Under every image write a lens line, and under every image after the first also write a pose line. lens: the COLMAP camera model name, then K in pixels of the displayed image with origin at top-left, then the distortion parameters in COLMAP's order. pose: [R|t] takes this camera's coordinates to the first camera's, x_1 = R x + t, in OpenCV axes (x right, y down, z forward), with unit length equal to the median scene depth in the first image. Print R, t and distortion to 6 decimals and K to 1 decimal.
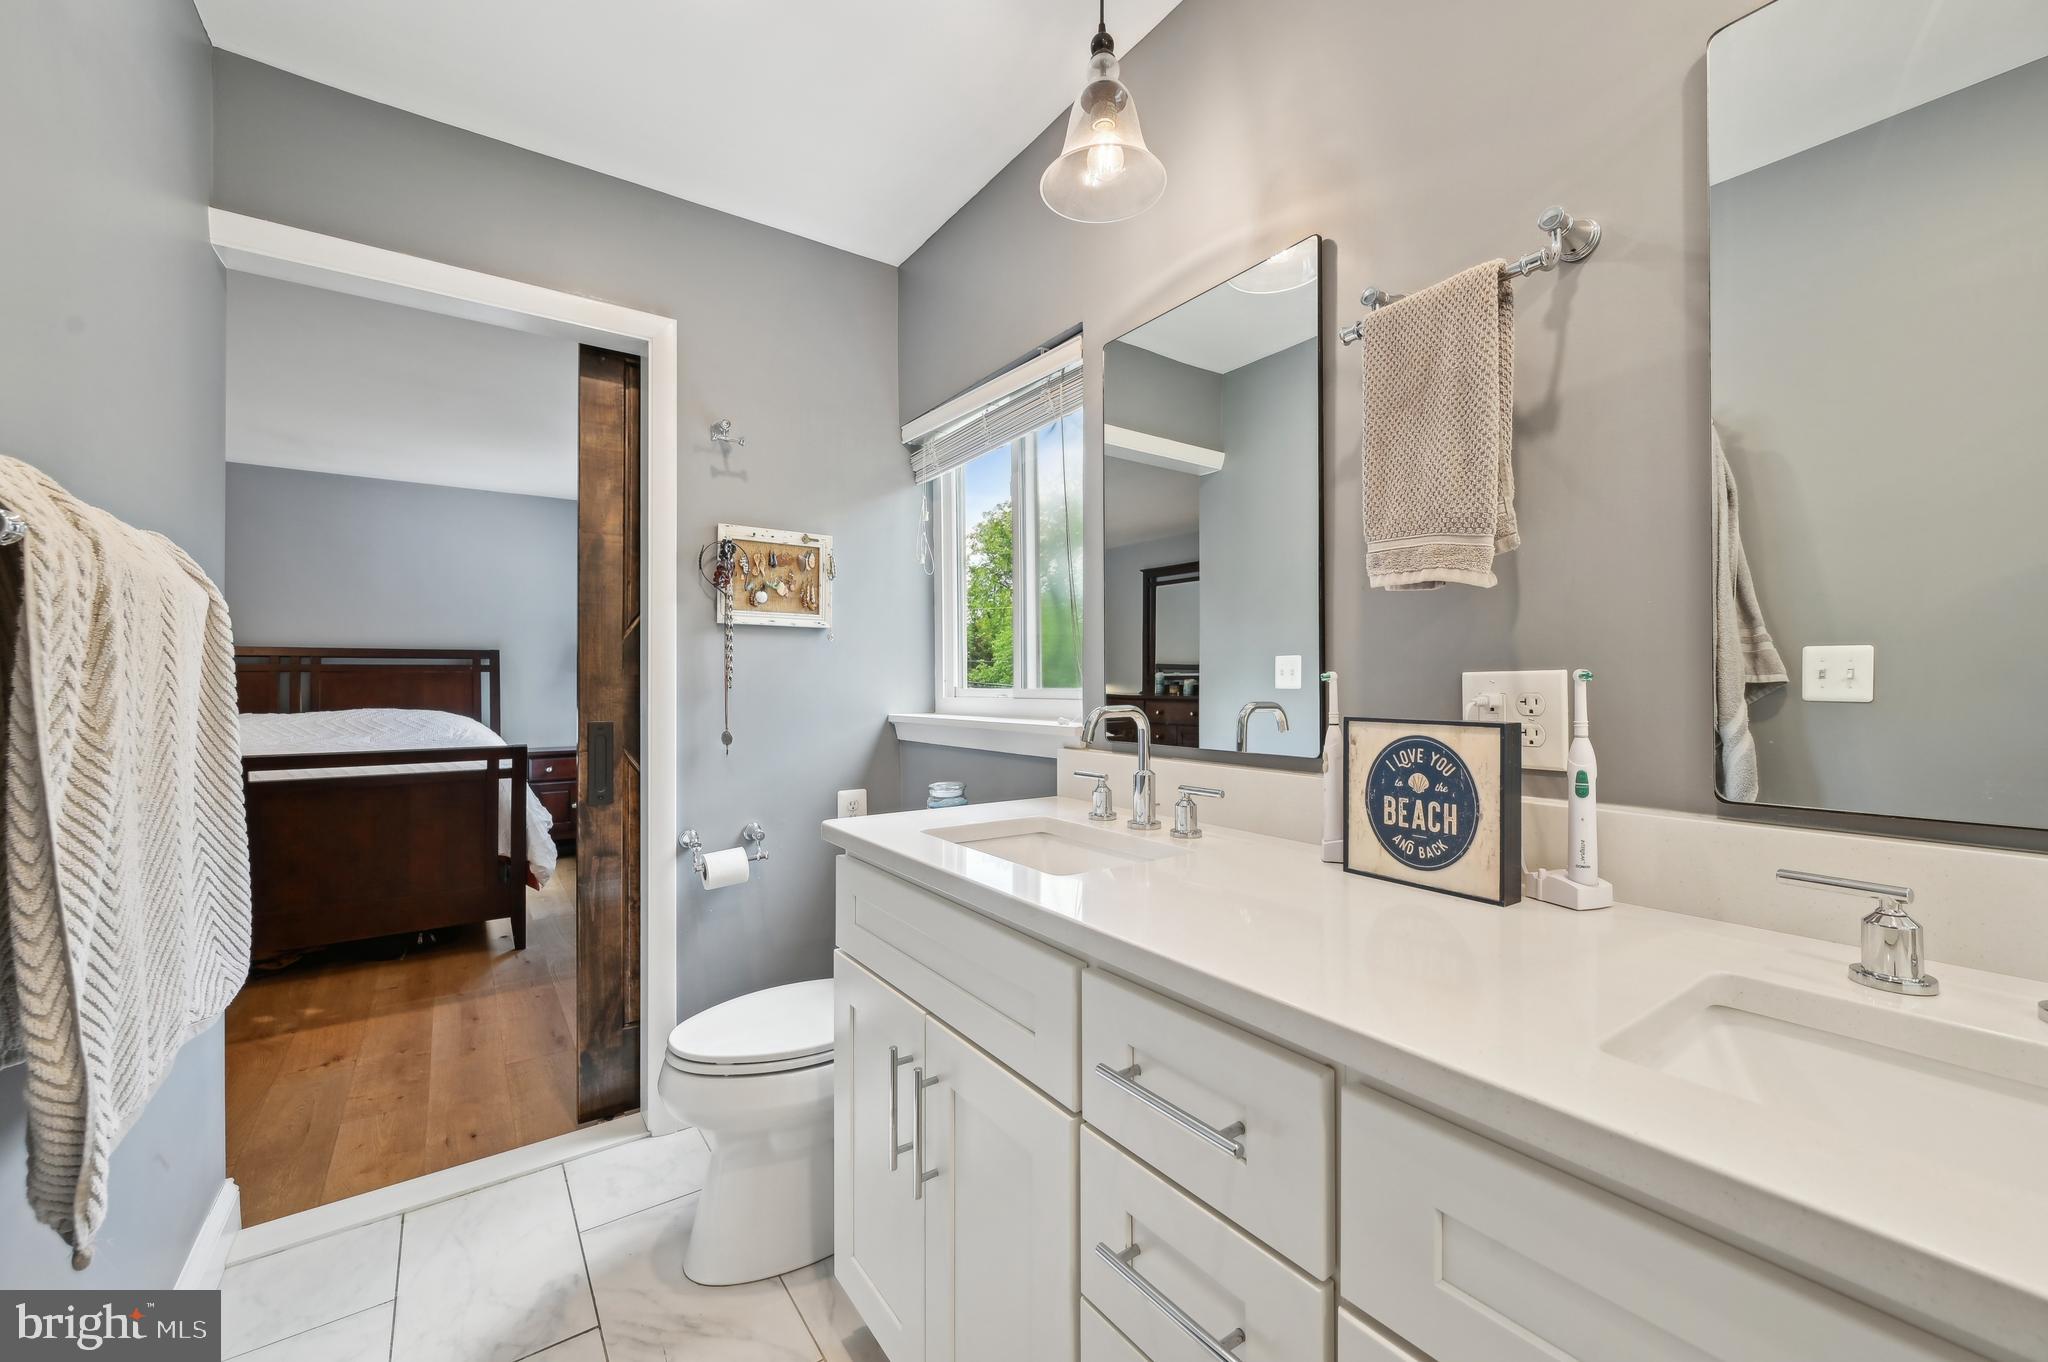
lens RADIAL K [[808.5, 0, 1029.0], [0, 808.5, 679.5], [0, 0, 1]] dist [-0.001189, -0.000368]
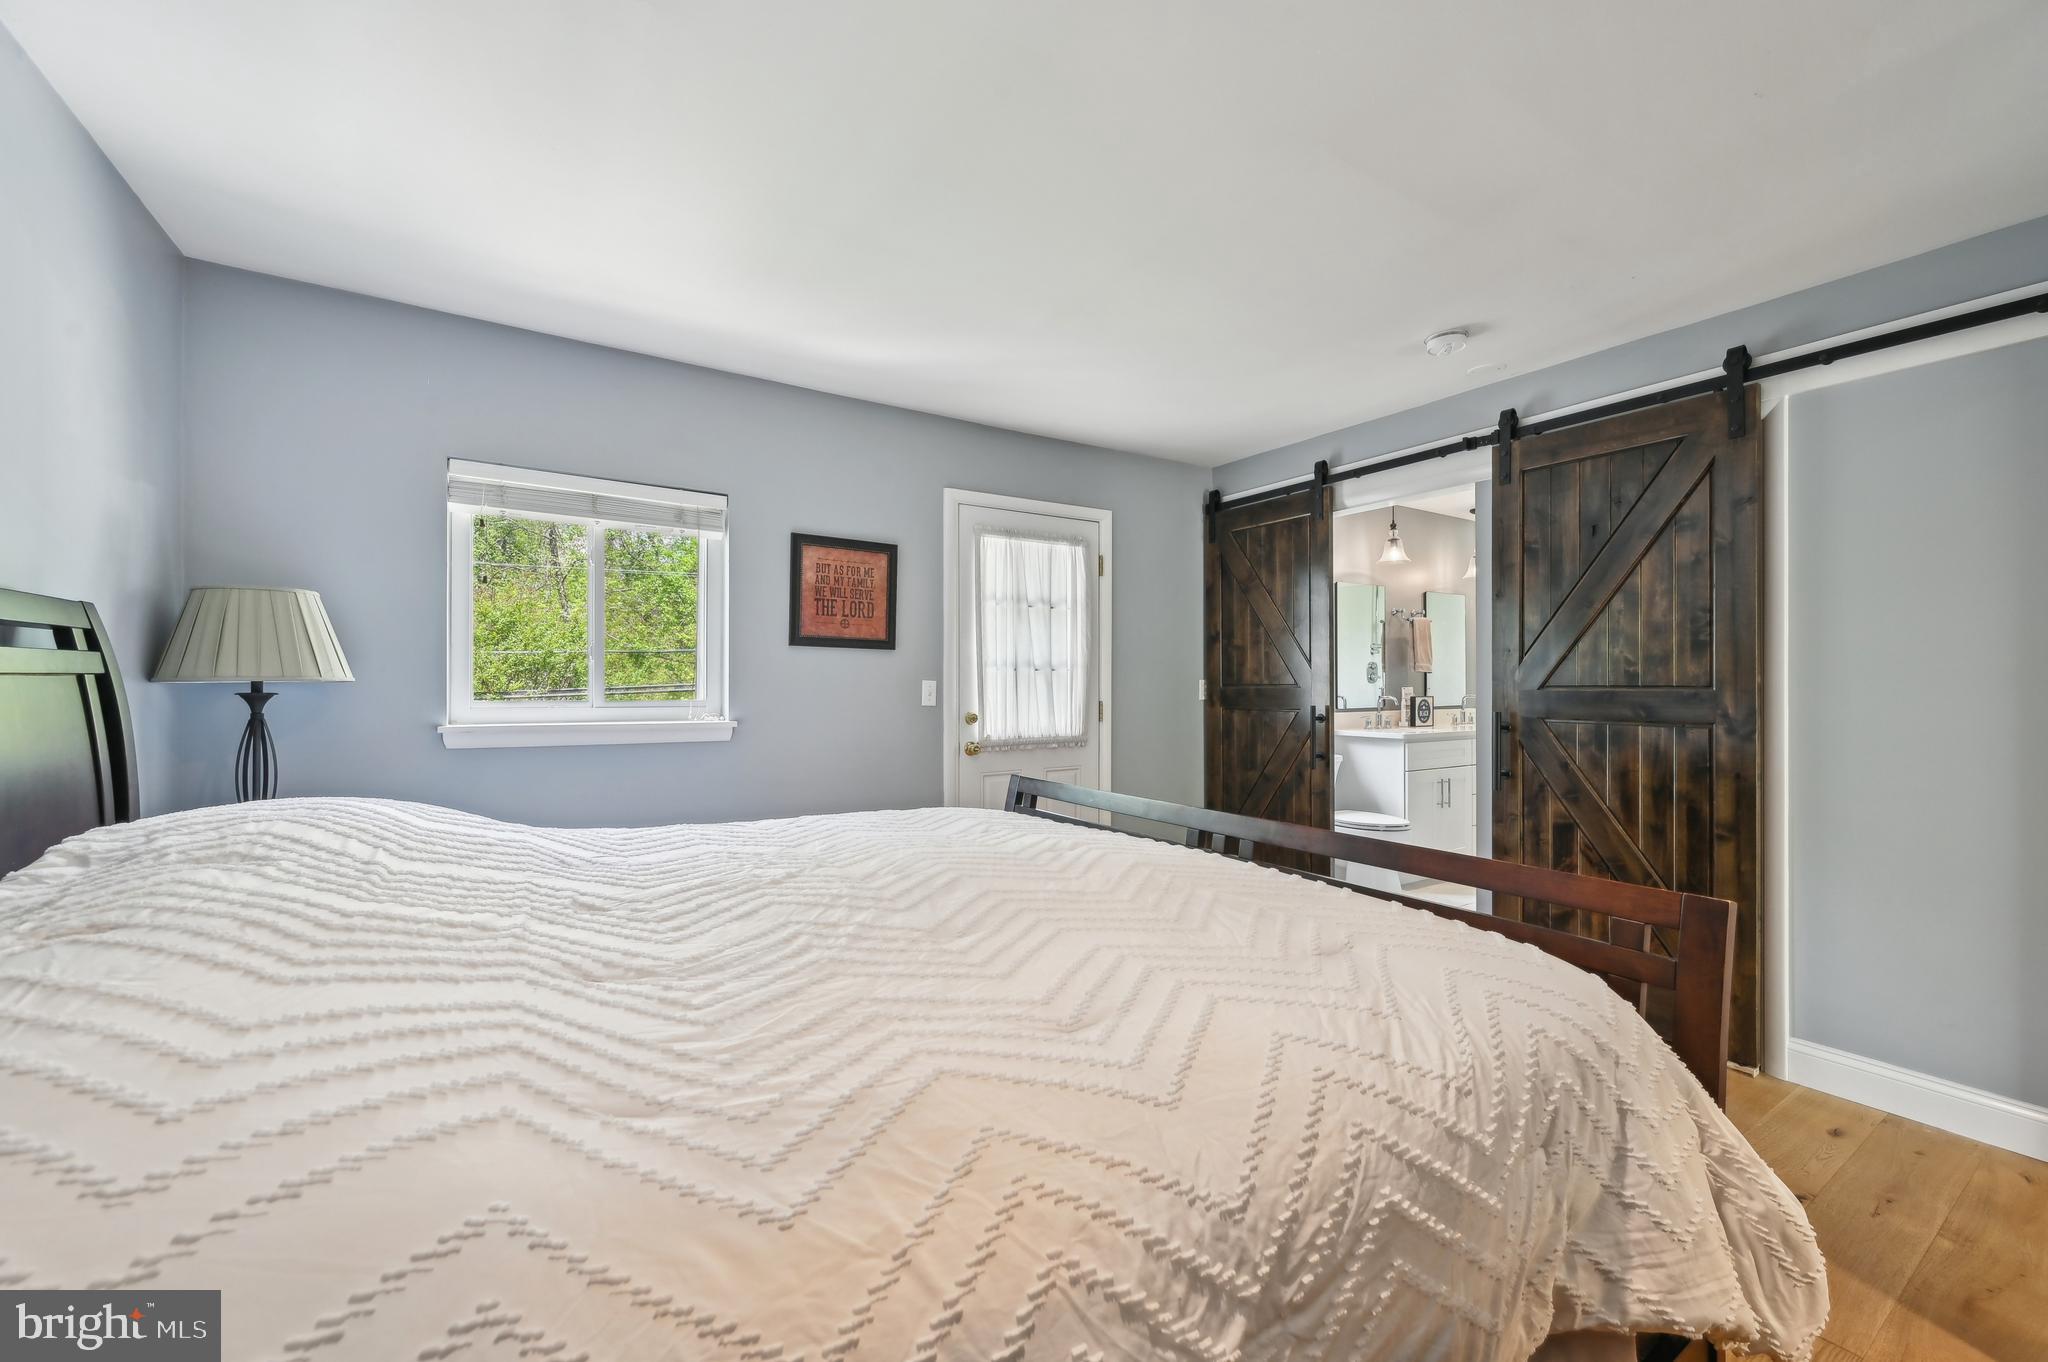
lens RADIAL K [[808.5, 0, 1023.3], [0, 808.5, 681.3], [0, 0, 1]] dist [-0.001189, -0.000368]
pose [[0.048585, -0.004150, 0.998810, -5.242342], [-0.006716, 0.999967, 0.004481, -0.062351], [-0.998796, -0.006926, 0.048556, 3.499740]]
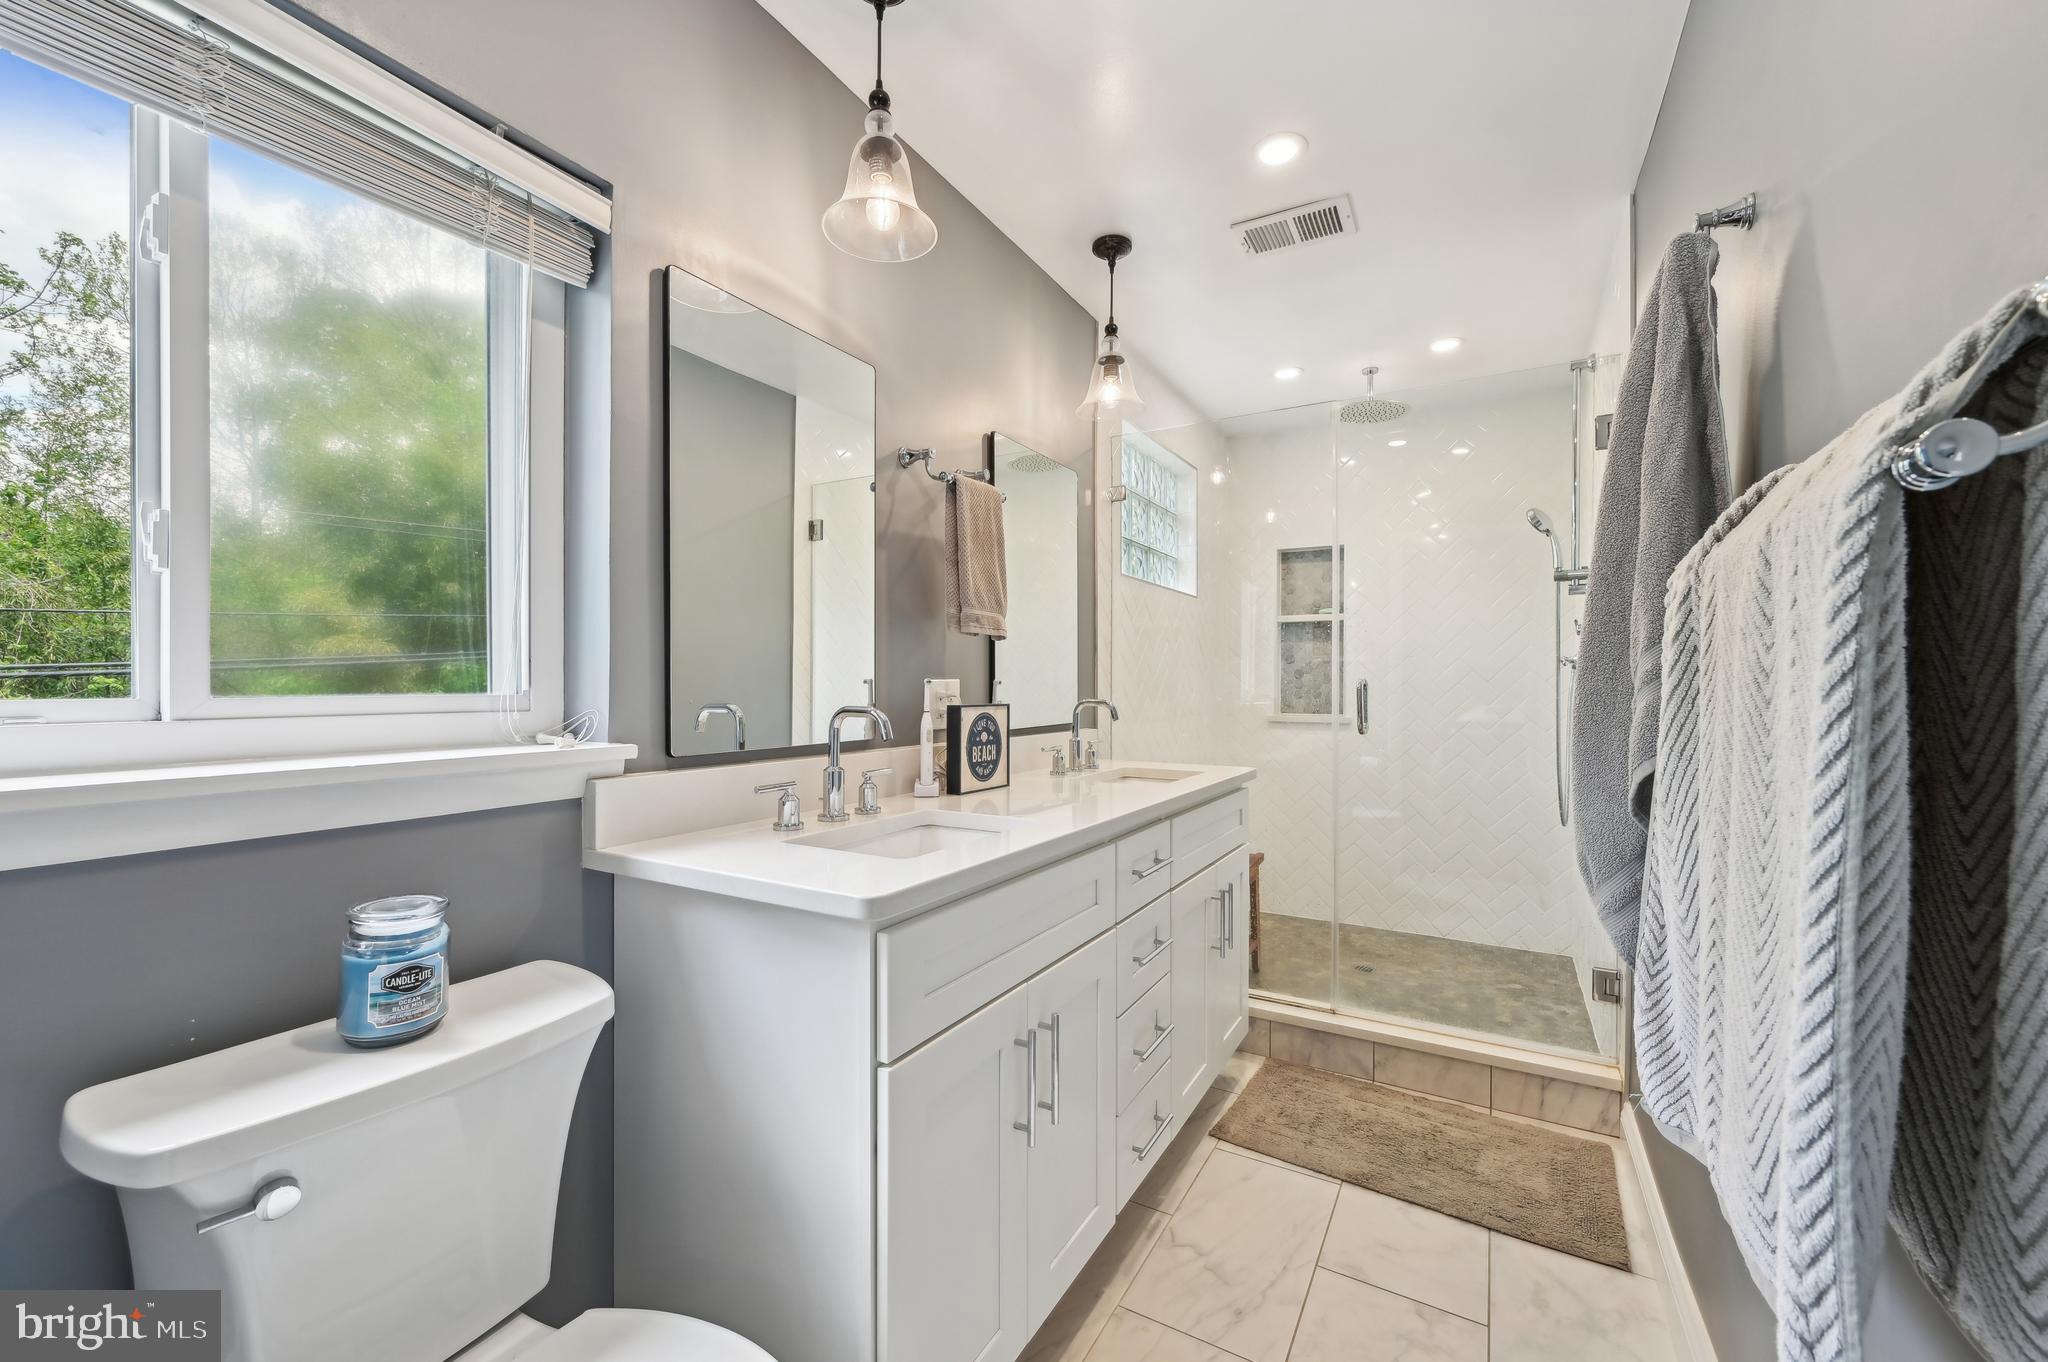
lens RADIAL K [[808.5, 0, 1027.0], [0, 808.5, 687.8], [0, 0, 1]] dist [-0.001189, -0.000368]
pose [[-0.412827, -0.010855, 0.910745, -1.329455], [-0.010548, 0.999919, 0.007137, -0.005527], [-0.910749, -0.006660, -0.412908, 1.707009]]
